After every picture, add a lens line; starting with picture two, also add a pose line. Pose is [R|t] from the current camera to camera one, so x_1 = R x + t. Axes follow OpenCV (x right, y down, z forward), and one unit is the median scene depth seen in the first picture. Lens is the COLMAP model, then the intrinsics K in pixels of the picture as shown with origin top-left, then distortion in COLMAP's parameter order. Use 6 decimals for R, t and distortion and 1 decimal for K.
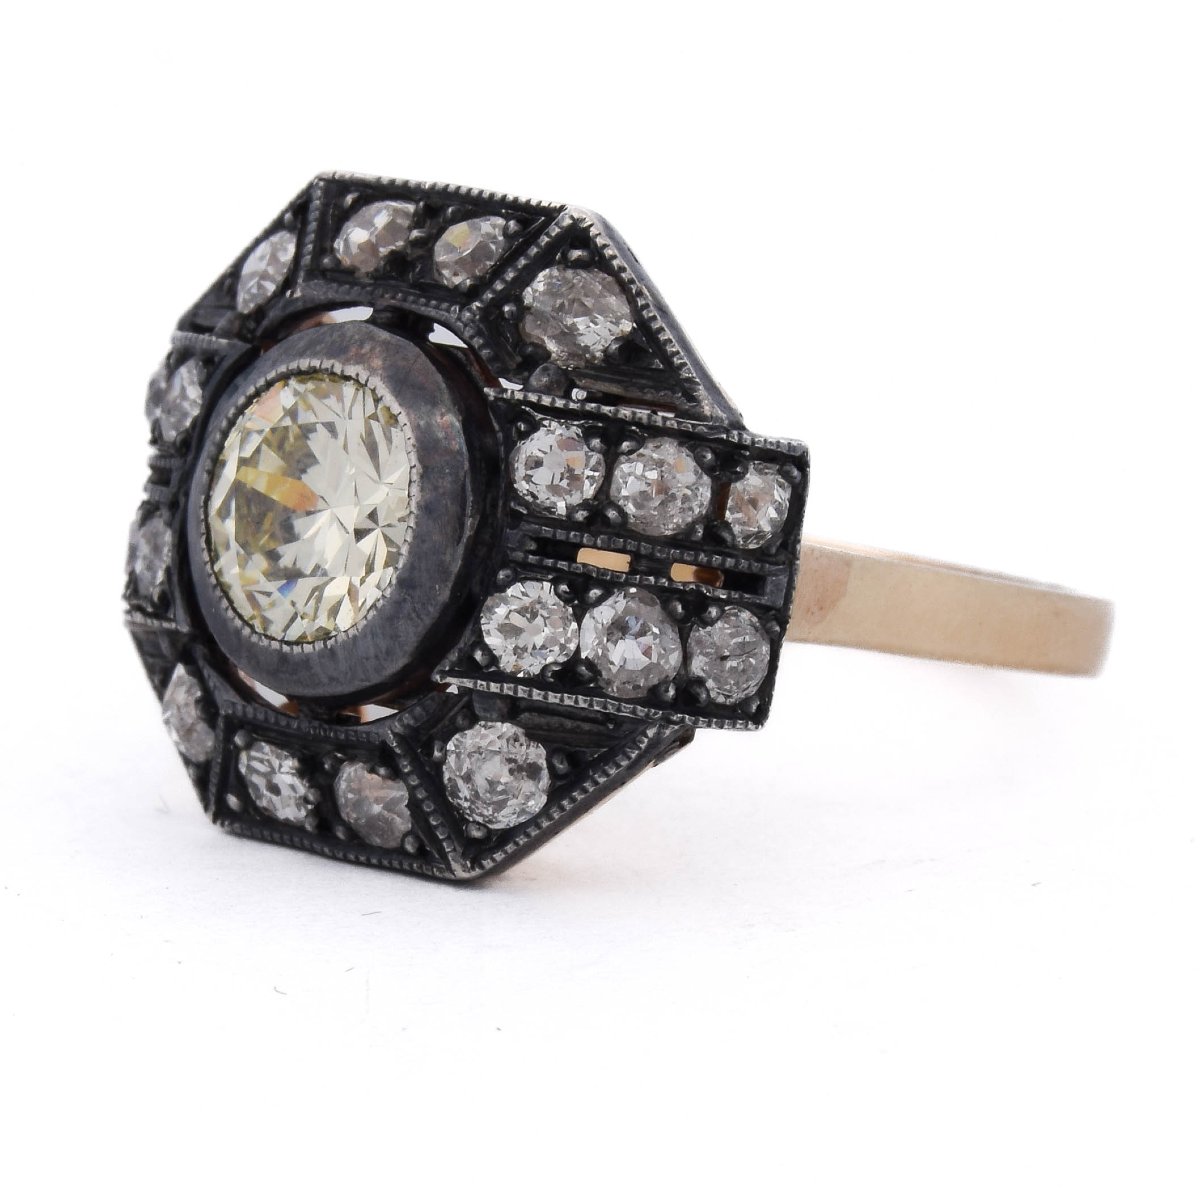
lens RADIAL K [[7187.5, 0, 599.1], [0, 7187.5, 600.6], [0, 0, 1]] dist [-0.120058, 0.000000]
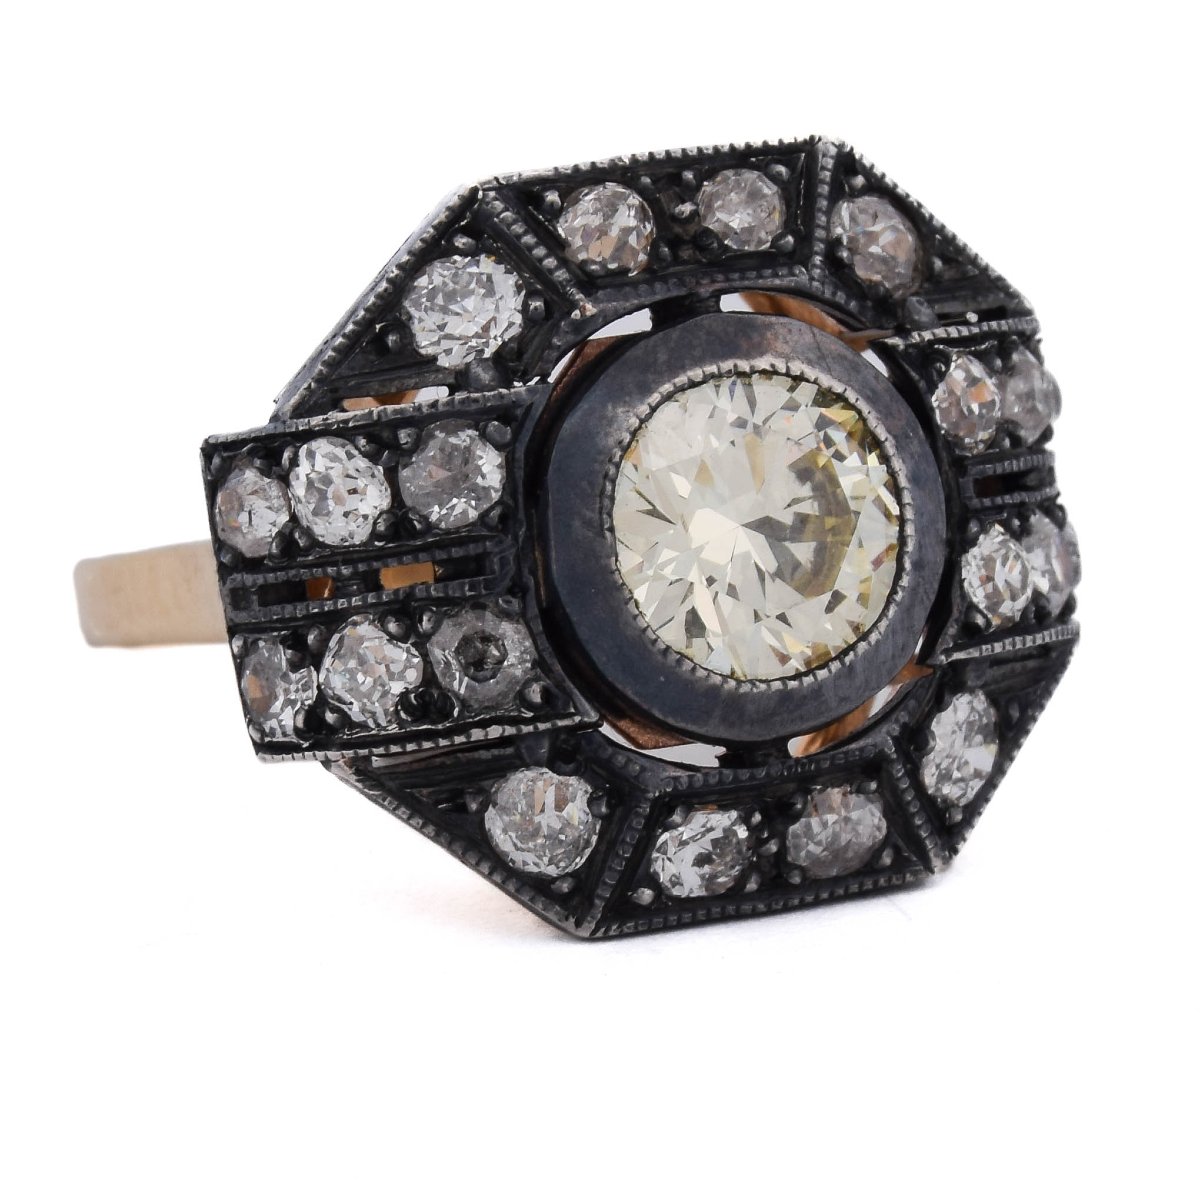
lens RADIAL K [[7187.5, 0, 599.0], [0, 7187.5, 601.8], [0, 0, 1]] dist [-0.120058, 0.000000]
pose [[0.441460, -0.257390, 0.859572, -0.818655], [0.244131, 0.956289, 0.160970, -0.152543], [-0.863431, 0.138786, 0.485000, 0.595121]]
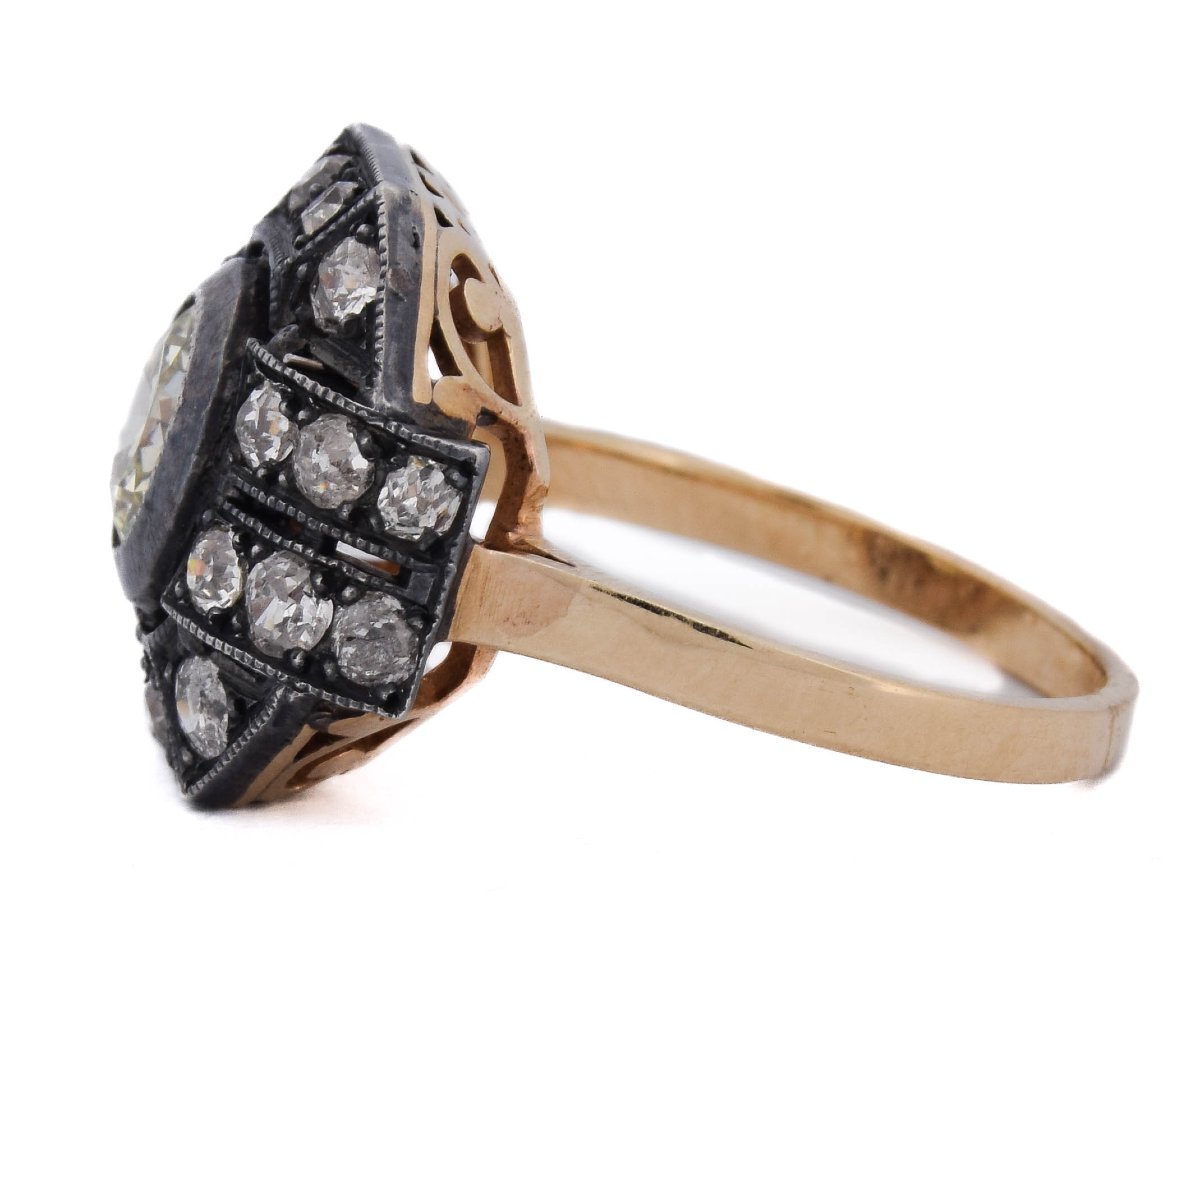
lens RADIAL K [[7187.5, 0, 599.9], [0, 7187.5, 600.1], [0, 0, 1]] dist [-0.120058, 0.000000]
pose [[0.709838, 0.203439, -0.674346, 0.725569], [-0.198658, 0.976338, 0.085431, -0.091059], [0.675770, 0.073322, 0.733457, 0.275523]]
